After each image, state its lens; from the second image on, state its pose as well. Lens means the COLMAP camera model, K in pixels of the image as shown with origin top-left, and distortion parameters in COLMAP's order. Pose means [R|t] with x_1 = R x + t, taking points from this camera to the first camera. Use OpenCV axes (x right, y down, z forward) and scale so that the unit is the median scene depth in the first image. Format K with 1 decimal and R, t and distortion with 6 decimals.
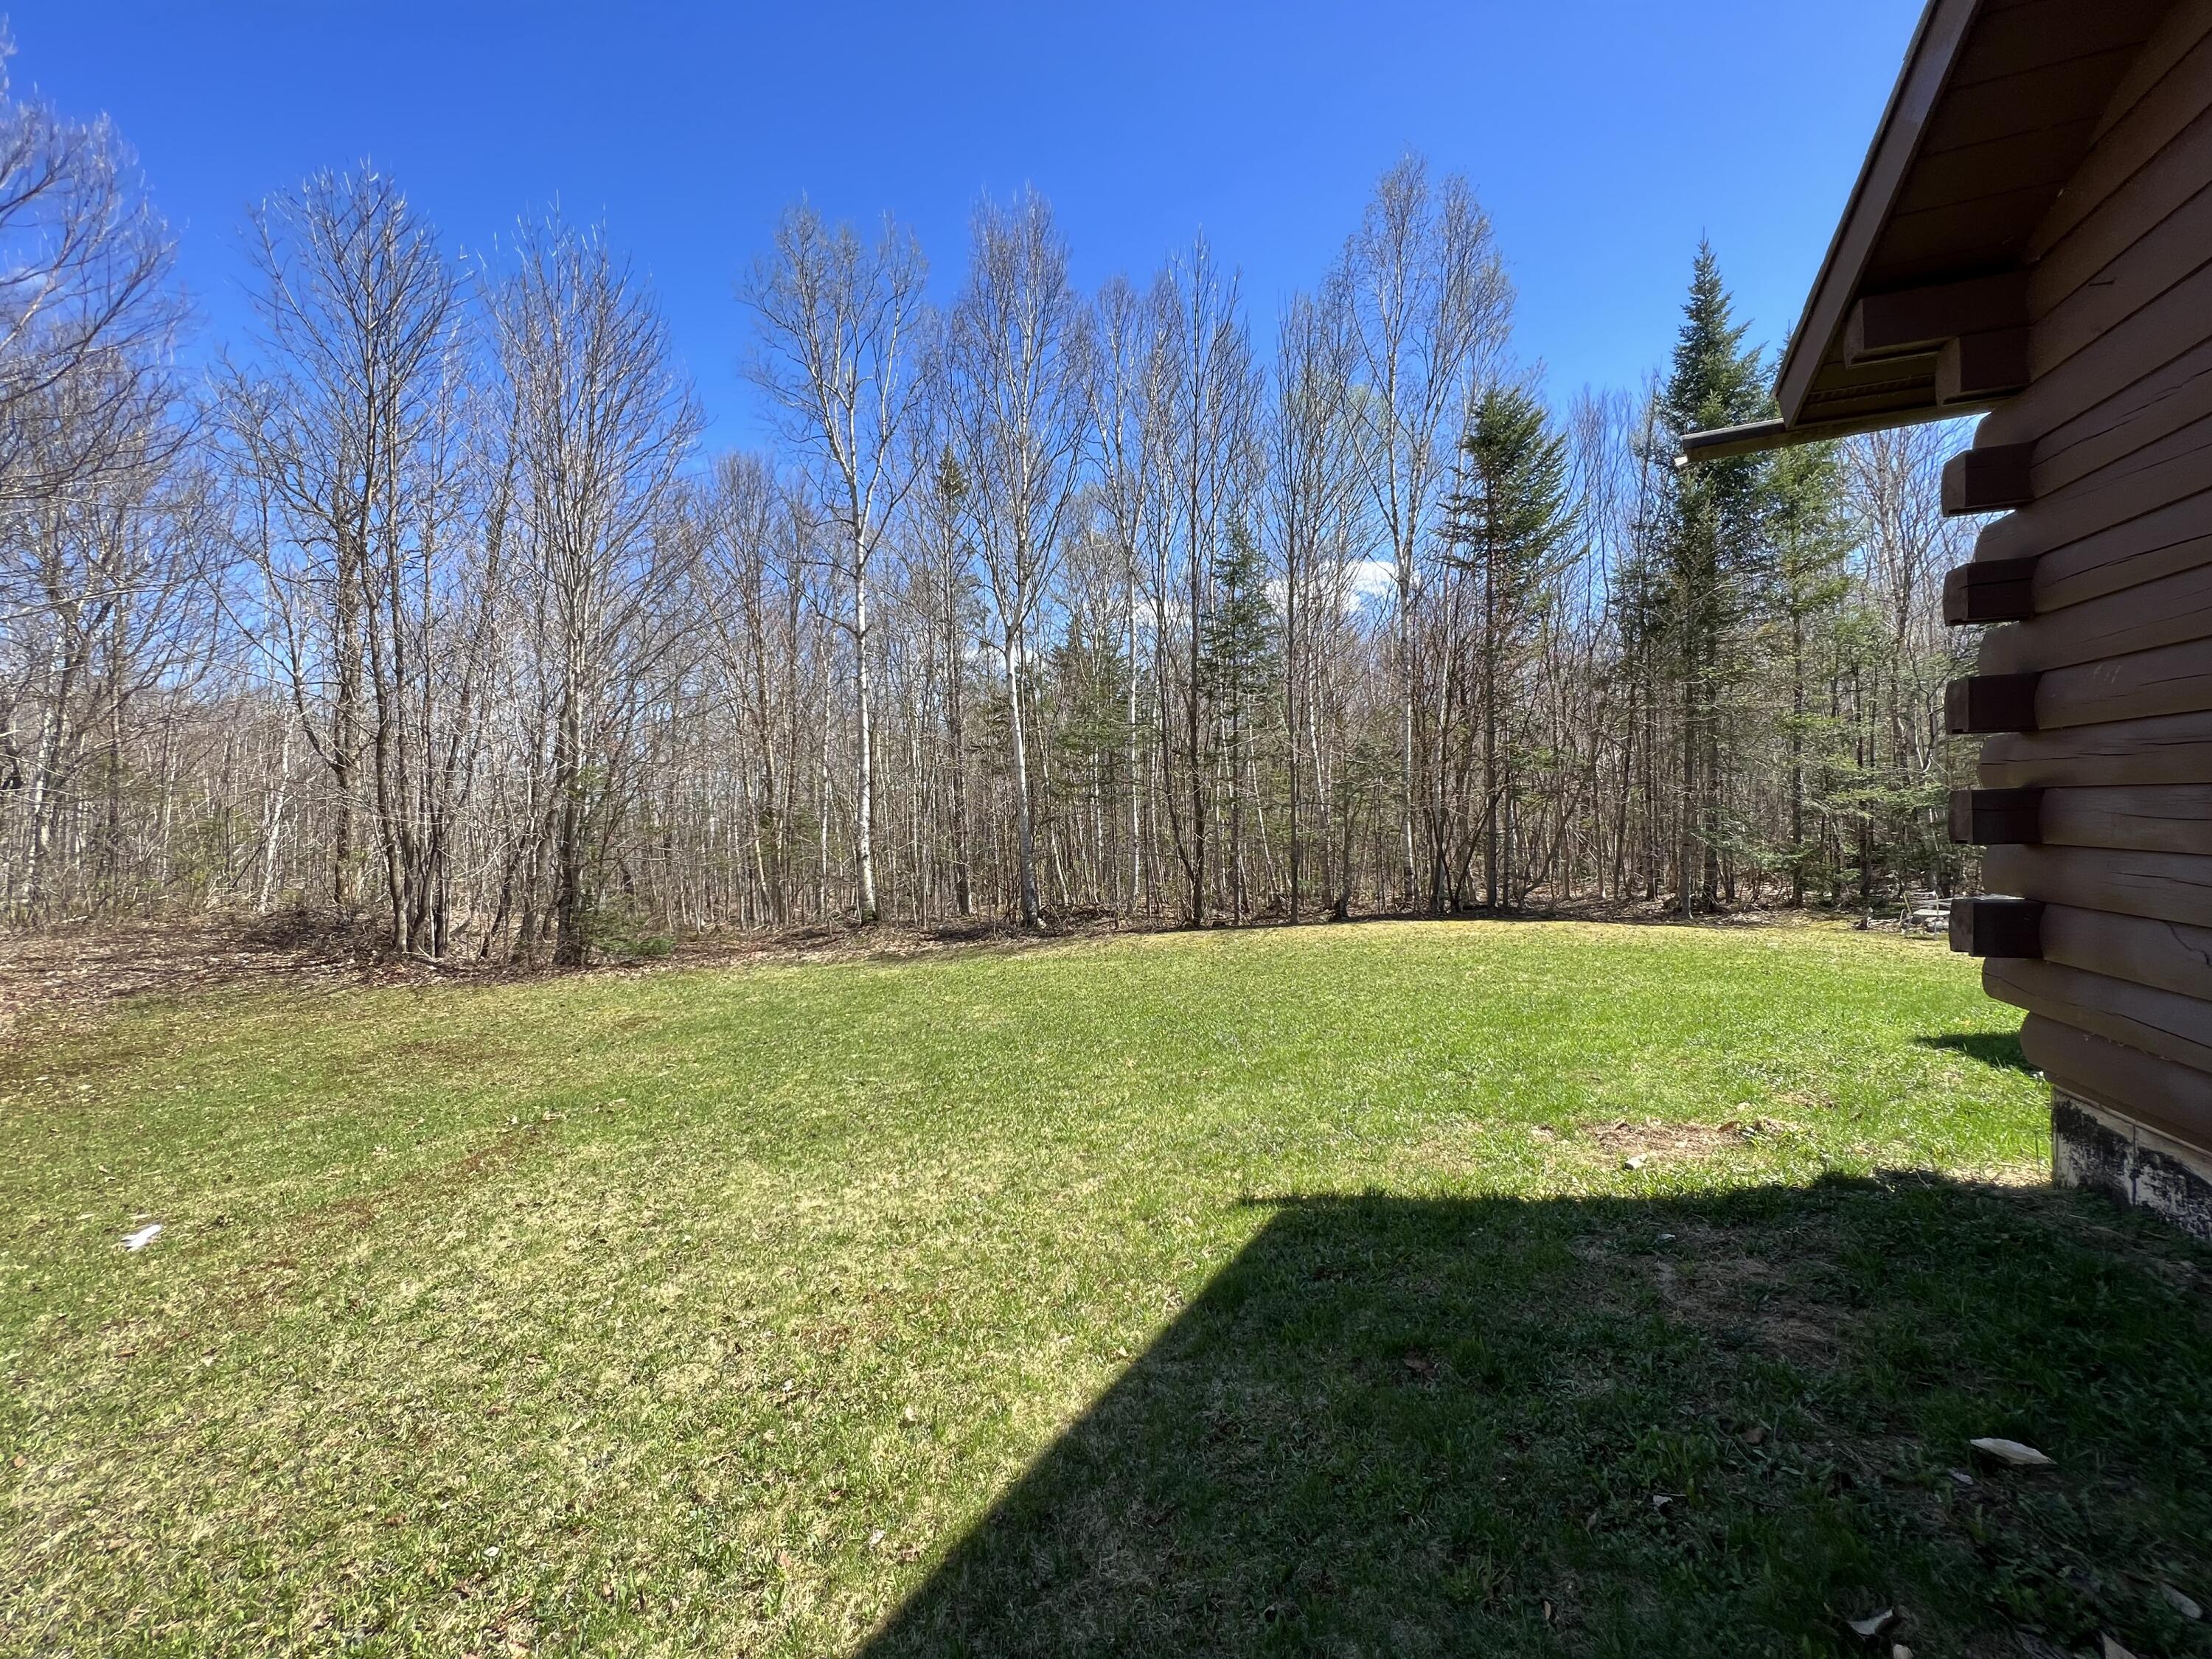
lens RADIAL K [[926.3, 0, 1106.0], [0, 926.3, 829.5], [0, 0, 1]] dist [0.015179, 0.000162]
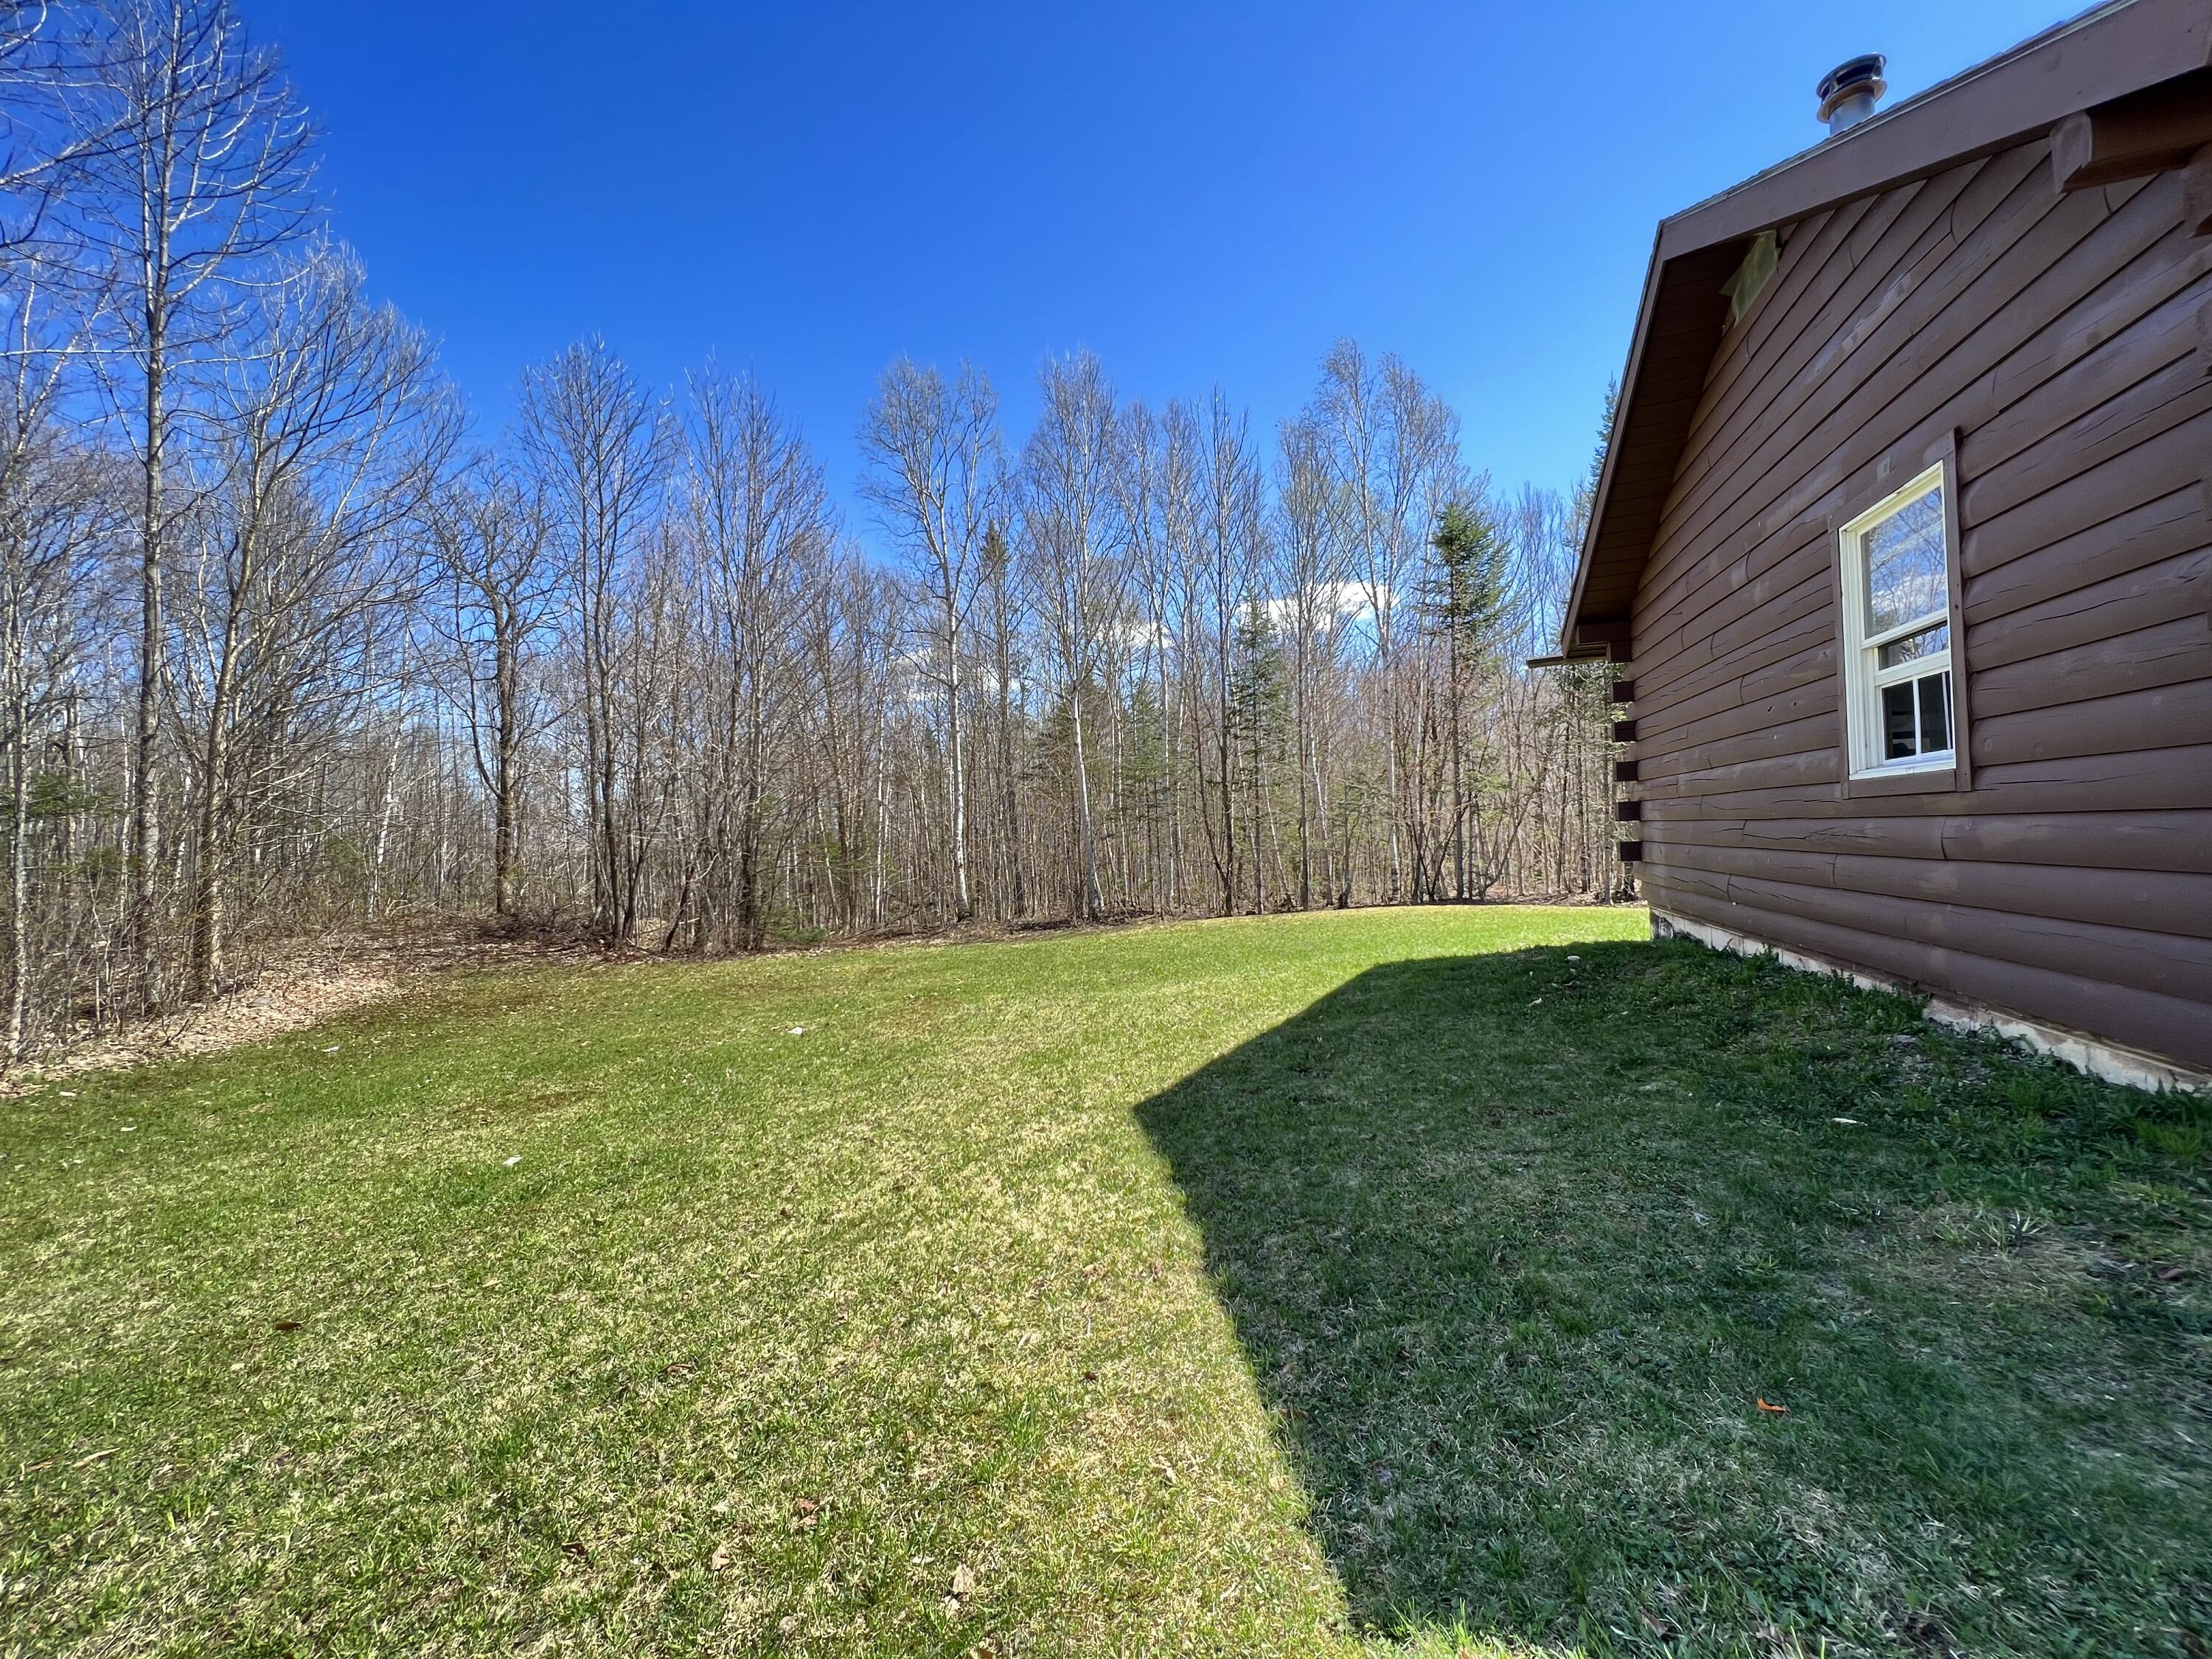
lens RADIAL K [[882.2, 0, 1106.0], [0, 882.2, 829.5], [0, 0, 1]] dist [-0.002158, 0.000469]
pose [[0.999901, -0.009344, 0.010500, -0.080755], [0.009587, 0.999682, -0.023320, 0.011073], [-0.010279, 0.023419, 0.999673, -0.203420]]
